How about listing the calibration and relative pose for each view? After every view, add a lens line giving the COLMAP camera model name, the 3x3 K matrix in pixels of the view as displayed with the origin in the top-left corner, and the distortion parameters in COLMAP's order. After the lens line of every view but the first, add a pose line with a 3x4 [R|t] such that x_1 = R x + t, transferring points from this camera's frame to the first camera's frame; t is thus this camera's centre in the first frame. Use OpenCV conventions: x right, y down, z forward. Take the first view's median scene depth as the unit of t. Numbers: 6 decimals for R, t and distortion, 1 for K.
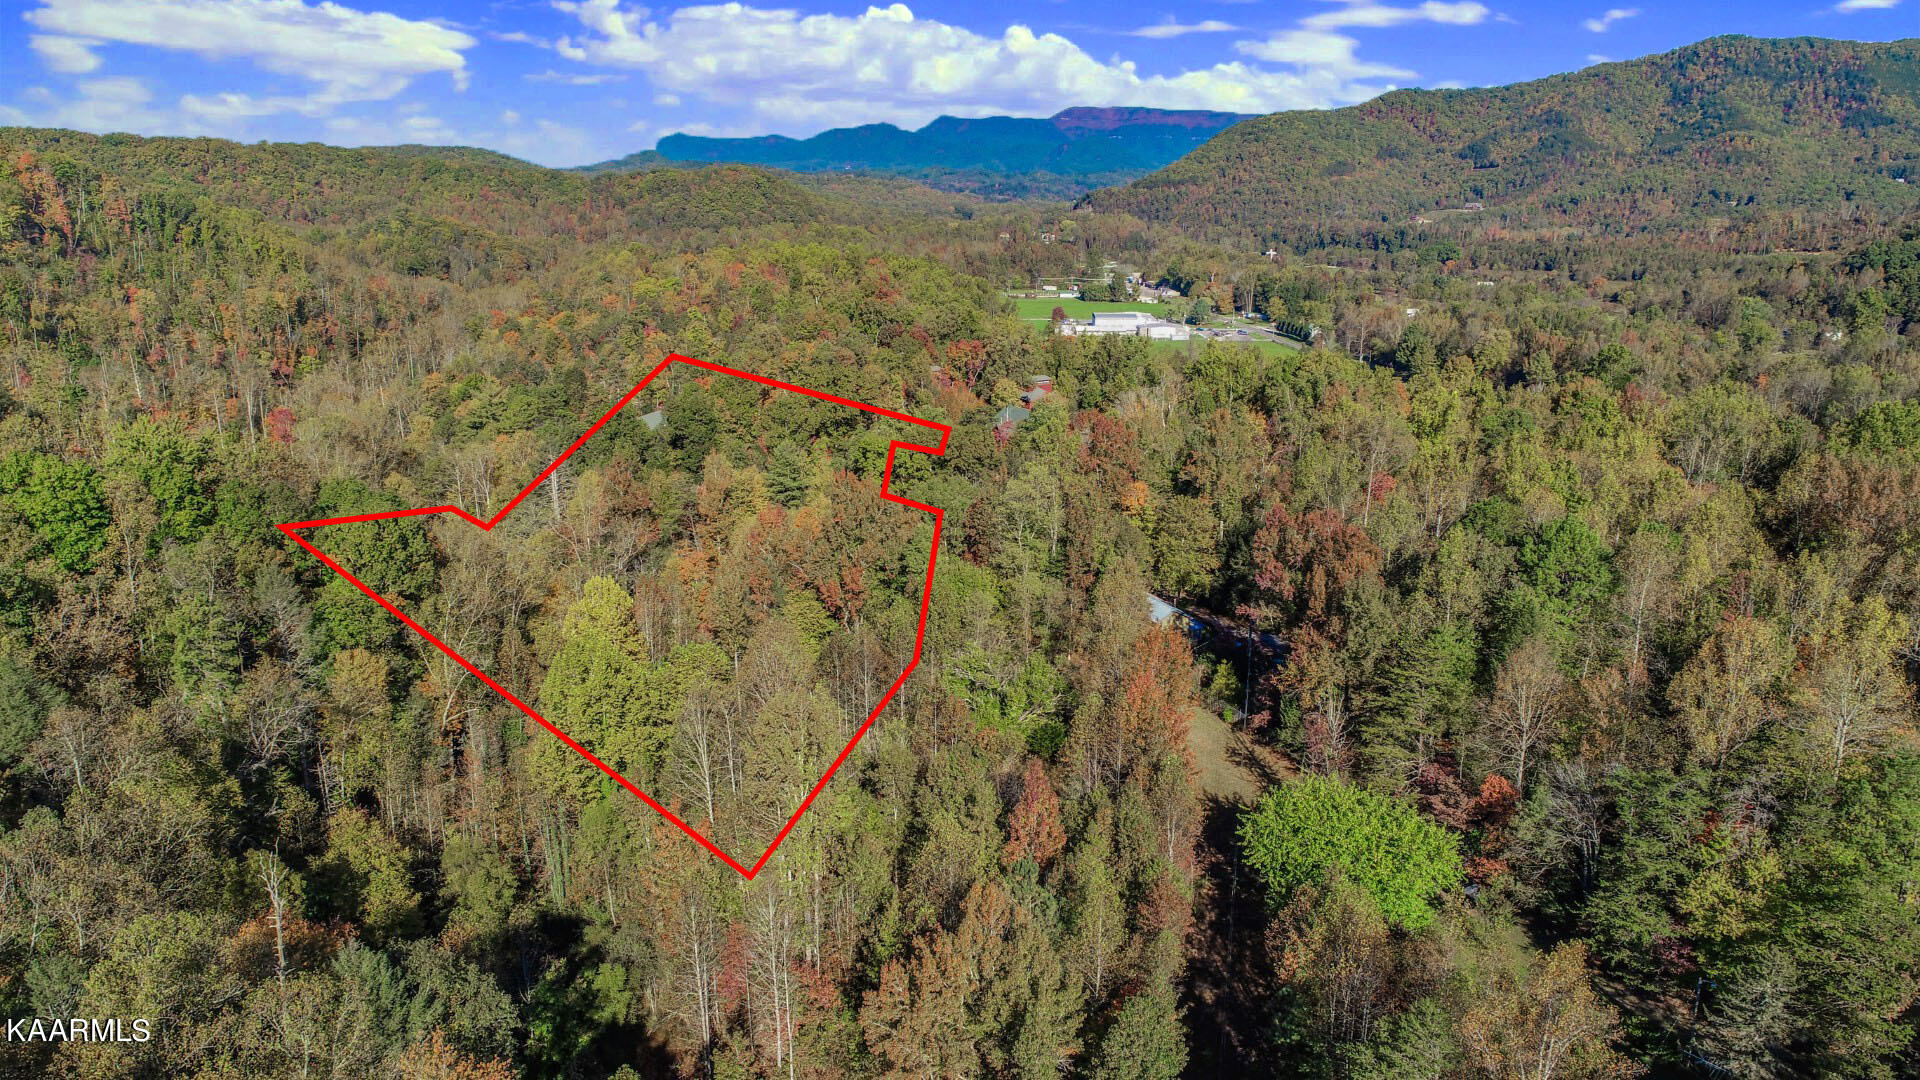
lens RADIAL K [[1299.2, 0, 955.4], [0, 1299.2, 542.1], [0, 0, 1]] dist [-0.001238, -0.000621]
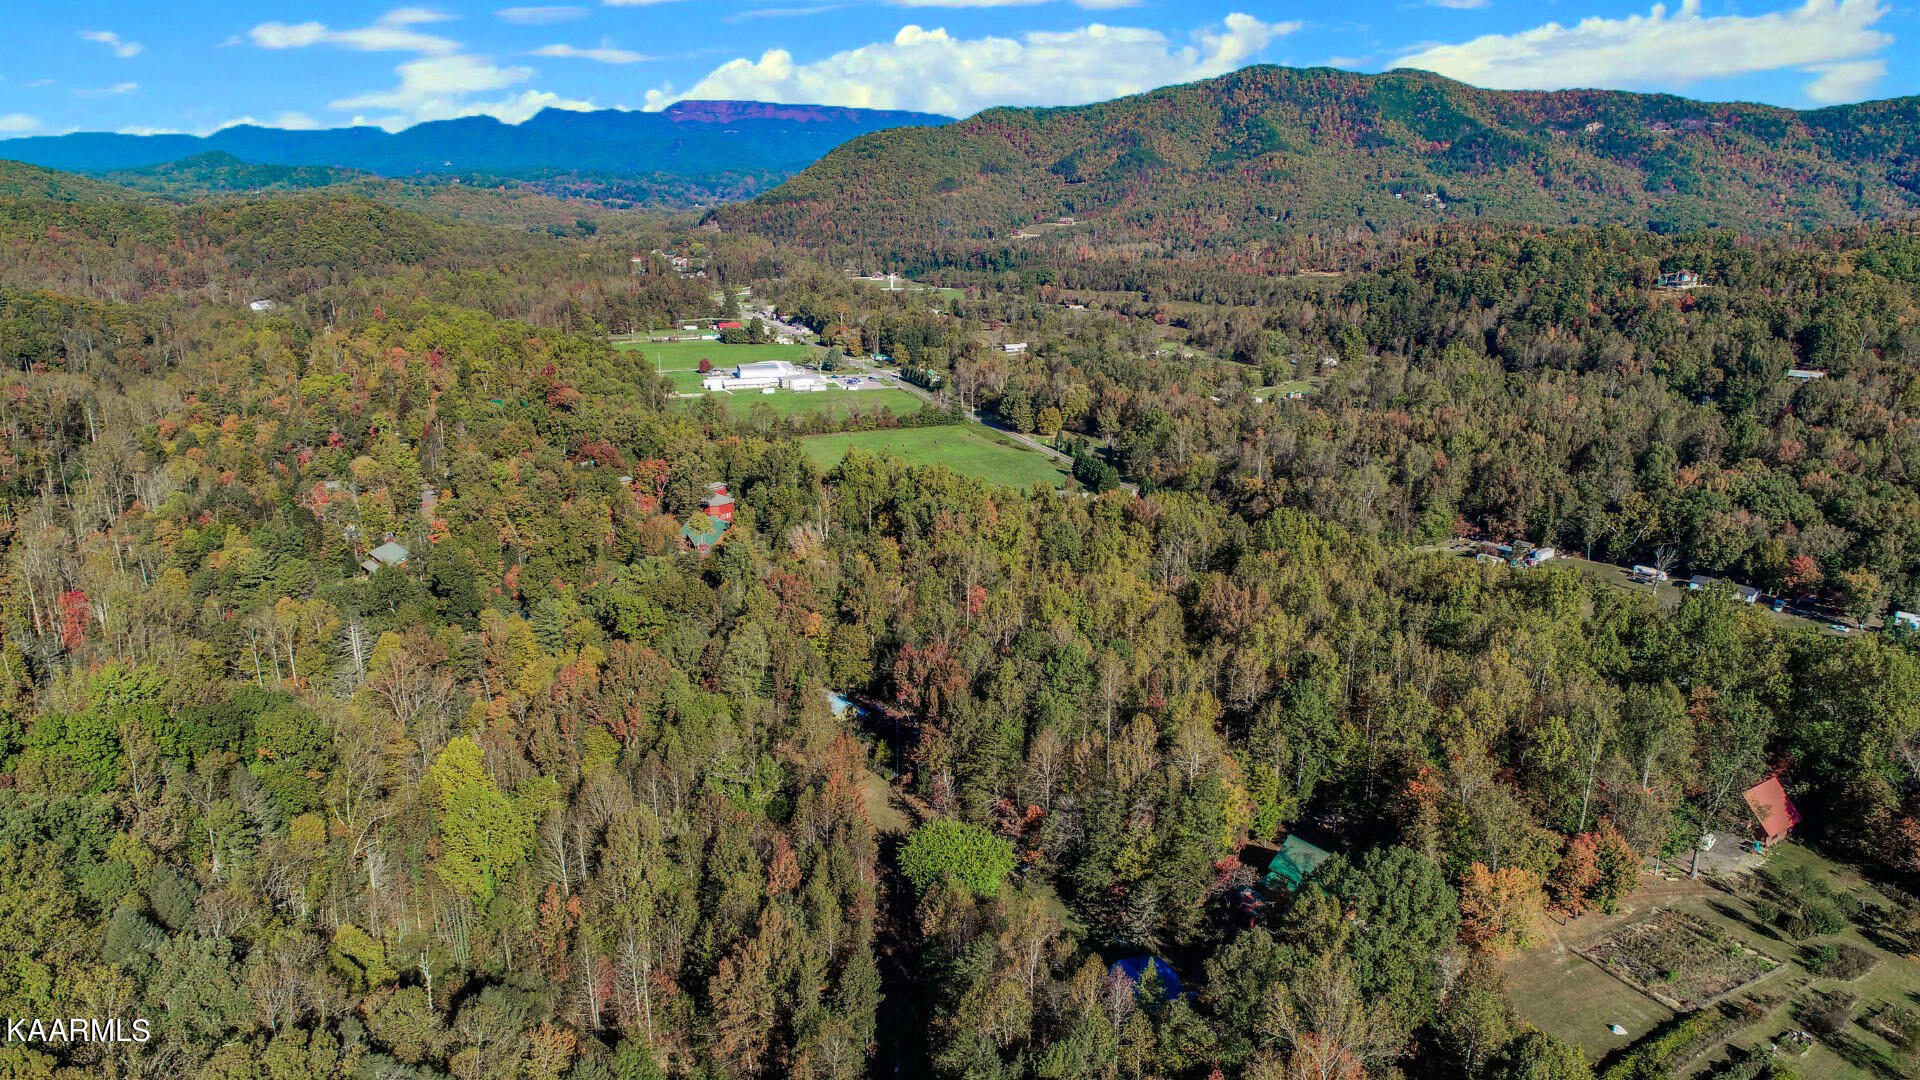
lens RADIAL K [[1299.2, 0, 962.9], [0, 1299.2, 543.0], [0, 0, 1]] dist [-0.001238, -0.000621]
pose [[0.959213, -0.080754, 0.270905, -0.087047], [0.078432, 0.996731, 0.019405, -0.141127], [-0.271587, 0.002634, 0.962410, -0.446038]]
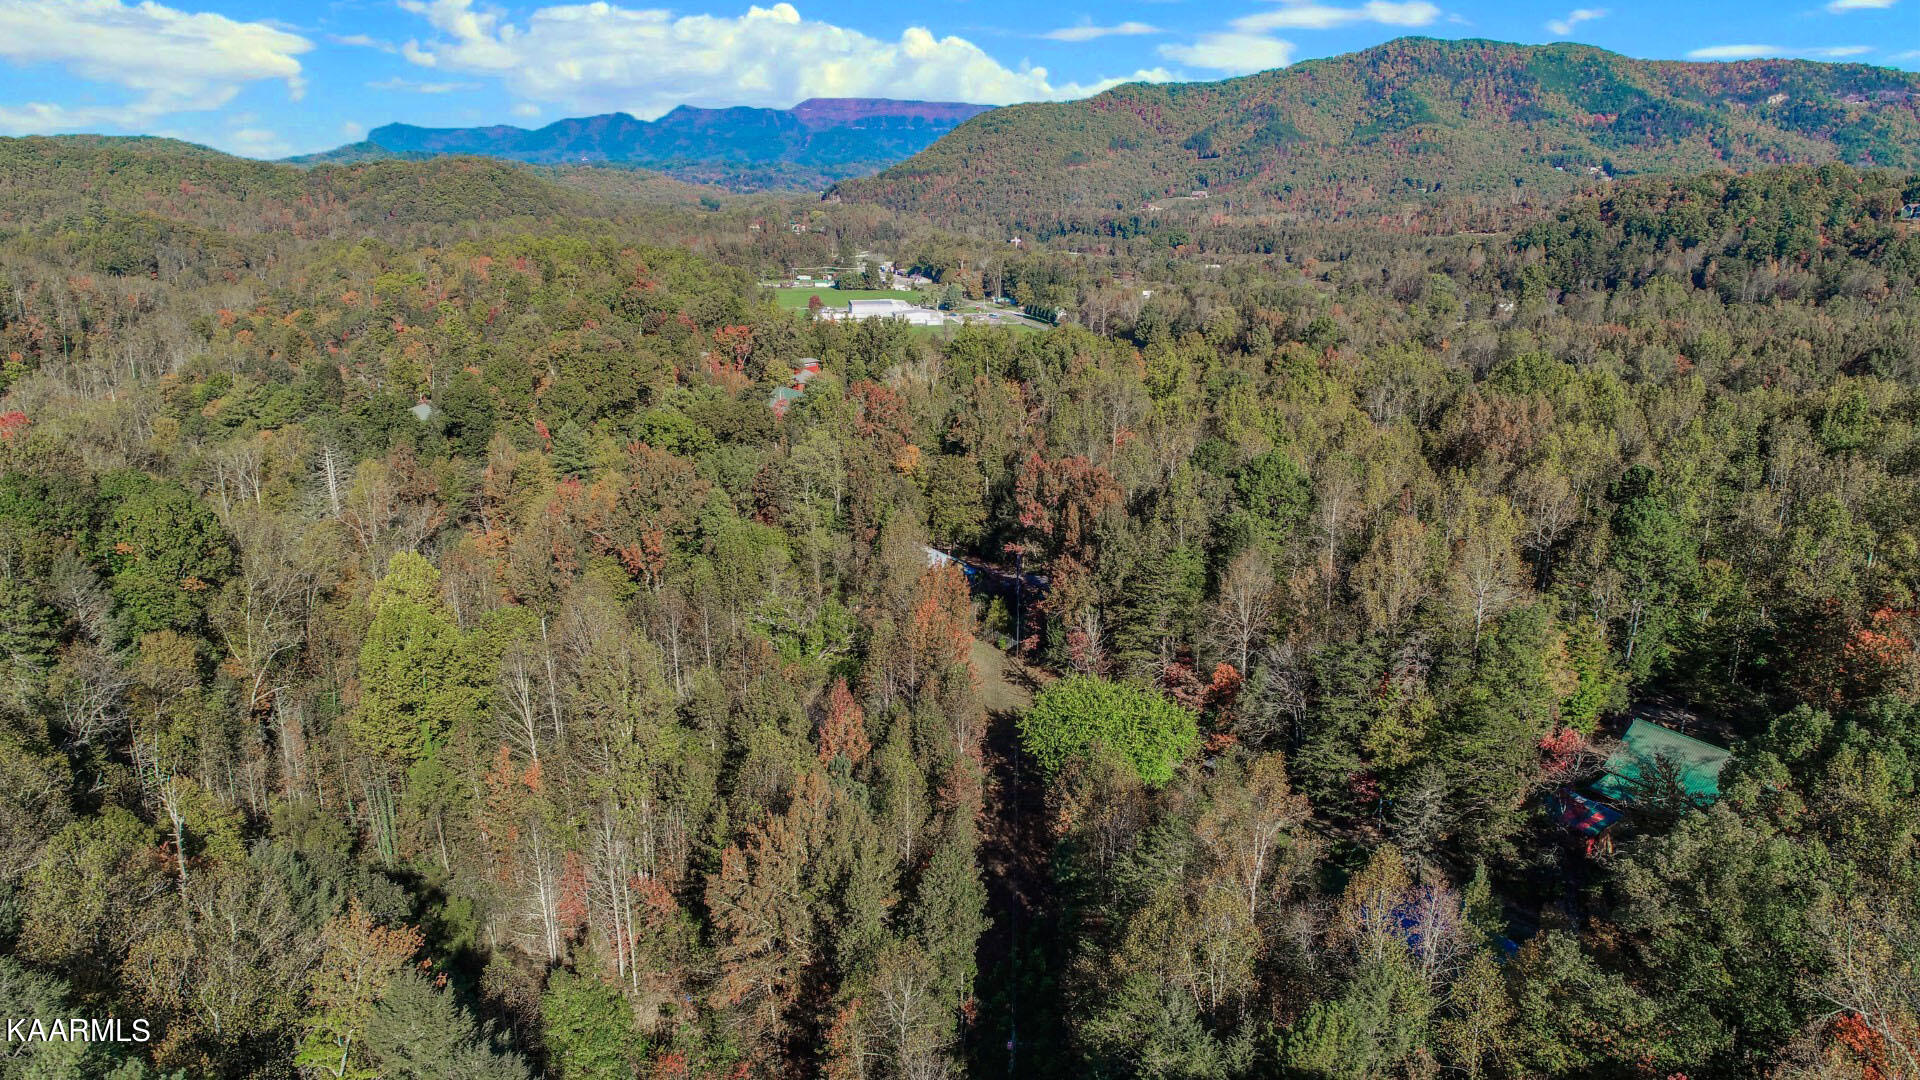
lens RADIAL K [[1299.2, 0, 960.6], [0, 1299.2, 544.1], [0, 0, 1]] dist [-0.001238, -0.000621]
pose [[0.981605, -0.055482, 0.182685, -0.021785], [0.054038, 0.998456, 0.012879, 0.025103], [-0.183118, -0.002771, 0.983087, -0.082097]]
